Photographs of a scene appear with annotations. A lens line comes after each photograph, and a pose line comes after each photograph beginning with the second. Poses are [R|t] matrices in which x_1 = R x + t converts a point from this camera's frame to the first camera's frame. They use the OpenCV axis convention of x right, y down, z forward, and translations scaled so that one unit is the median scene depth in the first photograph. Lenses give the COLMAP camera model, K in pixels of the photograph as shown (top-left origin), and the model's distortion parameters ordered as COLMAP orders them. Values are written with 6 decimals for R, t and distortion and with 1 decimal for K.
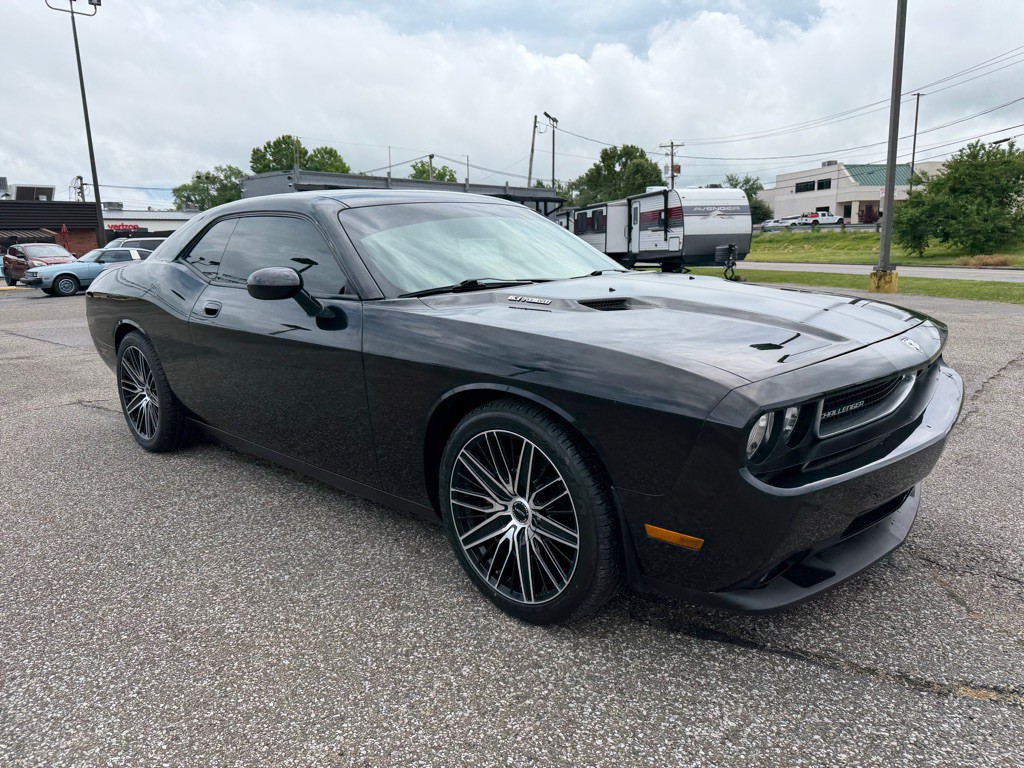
lens RADIAL K [[723.1, 0, 515.0], [0, 723.1, 385.9], [0, 0, 1]] dist [0.053446, -0.075056]
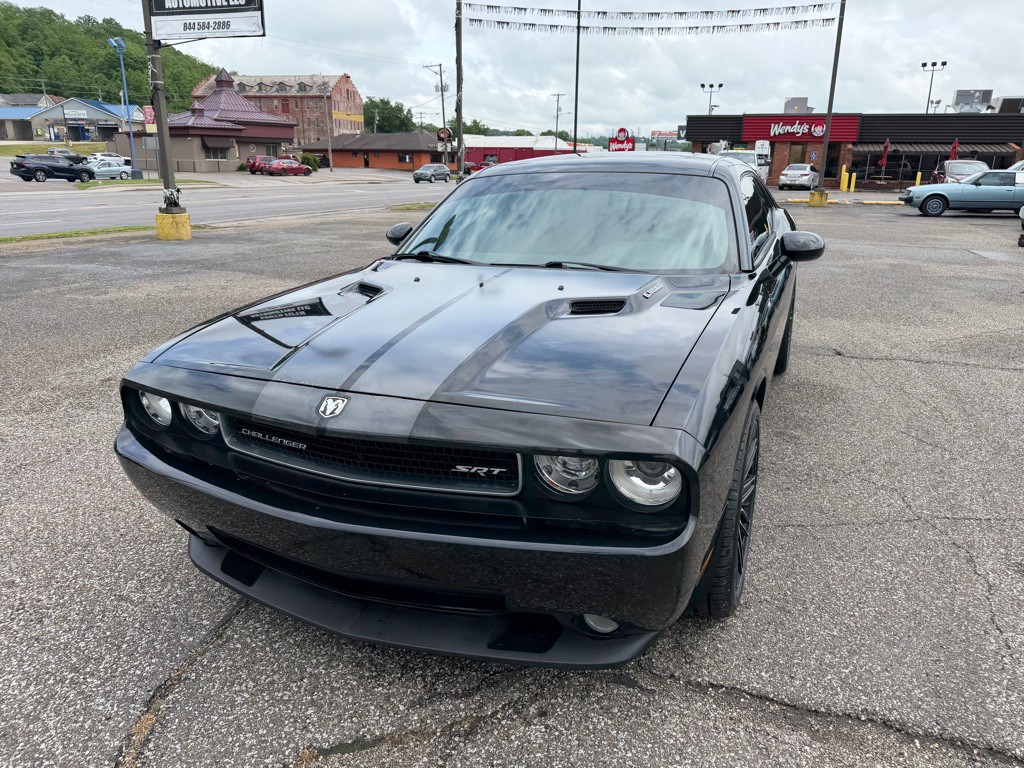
lens RADIAL K [[722.1, 0, 513.5], [0, 722.1, 372.8], [0, 0, 1]] dist [0.002516, -0.008730]
pose [[0.351061, 0.290375, -0.890190, 0.124879], [-0.197902, 0.952233, 0.232567, -0.030124], [0.915200, 0.094525, 0.391757, 0.082732]]
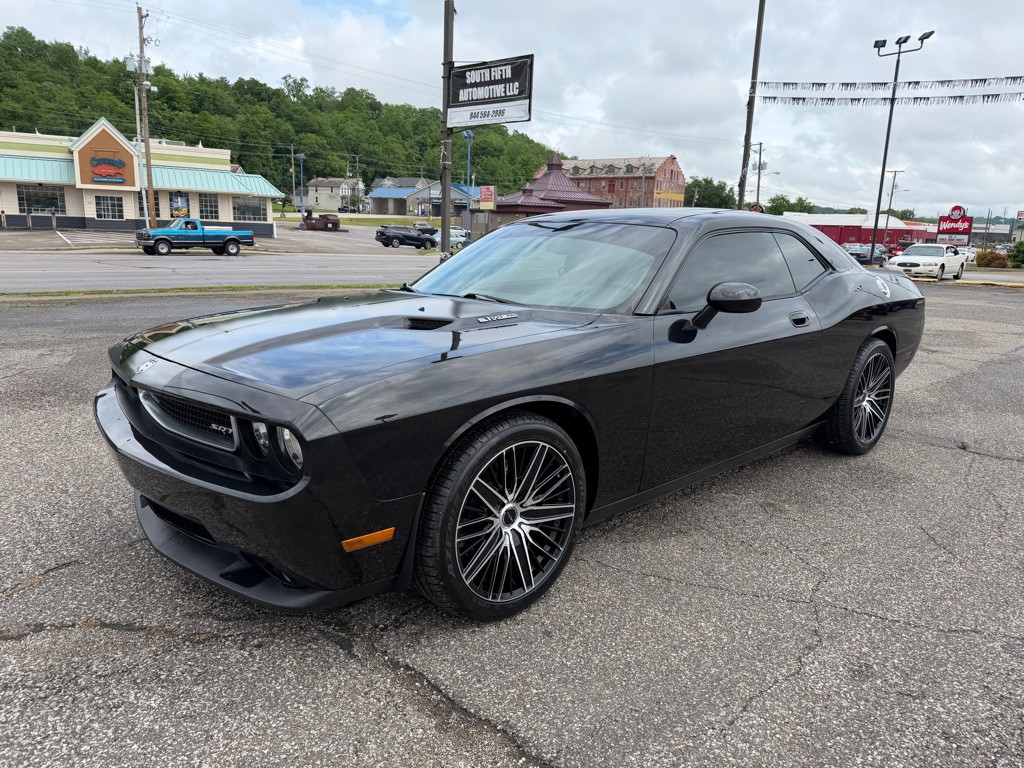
lens RADIAL K [[716.3, 0, 517.1], [0, 716.3, 382.7], [0, 0, 1]] dist [0.022161, -0.030181]
pose [[-0.063017, 0.227630, -0.971706, 0.148252], [-0.220934, 0.946303, 0.236007, -0.039009], [0.973251, 0.229556, -0.009341, 0.148109]]
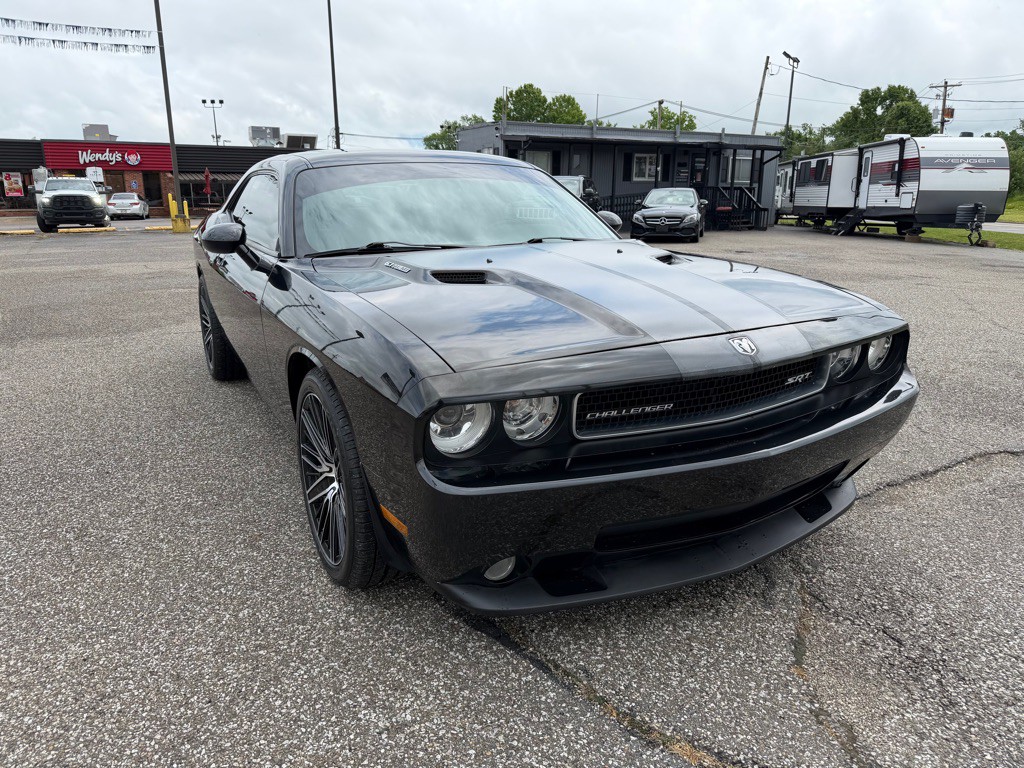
lens RADIAL K [[728.4, 0, 504.8], [0, 728.4, 366.6], [0, 0, 1]] dist [0.021555, -0.037471]
pose [[0.946909, 0.094329, -0.307352, 0.051845], [-0.081464, 0.995188, 0.054453, -0.005244], [0.311009, -0.026524, 0.950037, 0.009389]]
